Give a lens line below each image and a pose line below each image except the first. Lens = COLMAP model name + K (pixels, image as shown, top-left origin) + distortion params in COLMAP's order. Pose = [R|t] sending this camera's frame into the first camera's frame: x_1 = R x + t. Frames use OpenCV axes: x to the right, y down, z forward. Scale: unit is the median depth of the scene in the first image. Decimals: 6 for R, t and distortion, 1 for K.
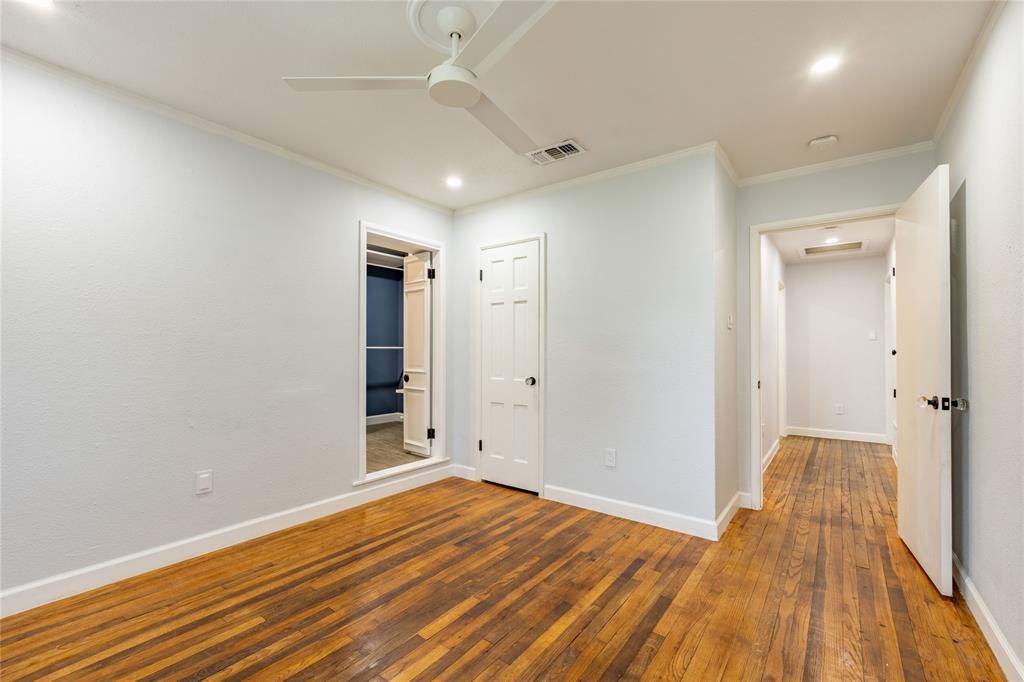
lens RADIAL K [[439.6, 0, 514.1], [0, 439.6, 347.1], [0, 0, 1]] dist [0.000197, 0.000620]
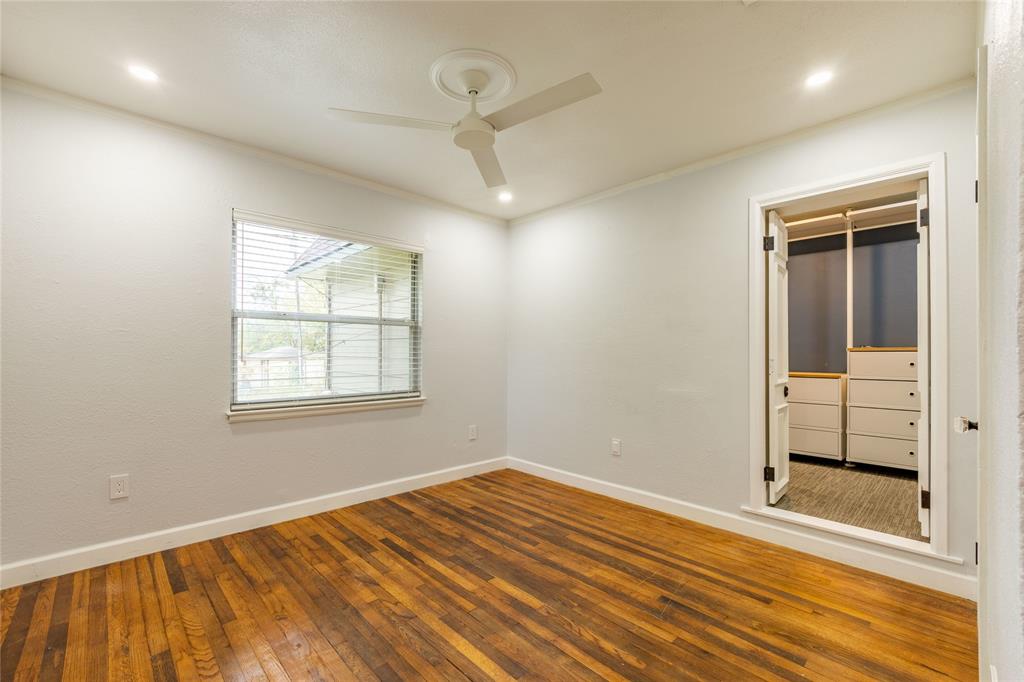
lens RADIAL K [[439.6, 0, 514.1], [0, 439.6, 347.1], [0, 0, 1]] dist [0.000197, 0.000620]
pose [[-0.171166, -0.018667, -0.985065, 0.758833], [0.006308, 0.999779, -0.020042, 0.013476], [0.985222, -0.009644, -0.171011, 0.944615]]
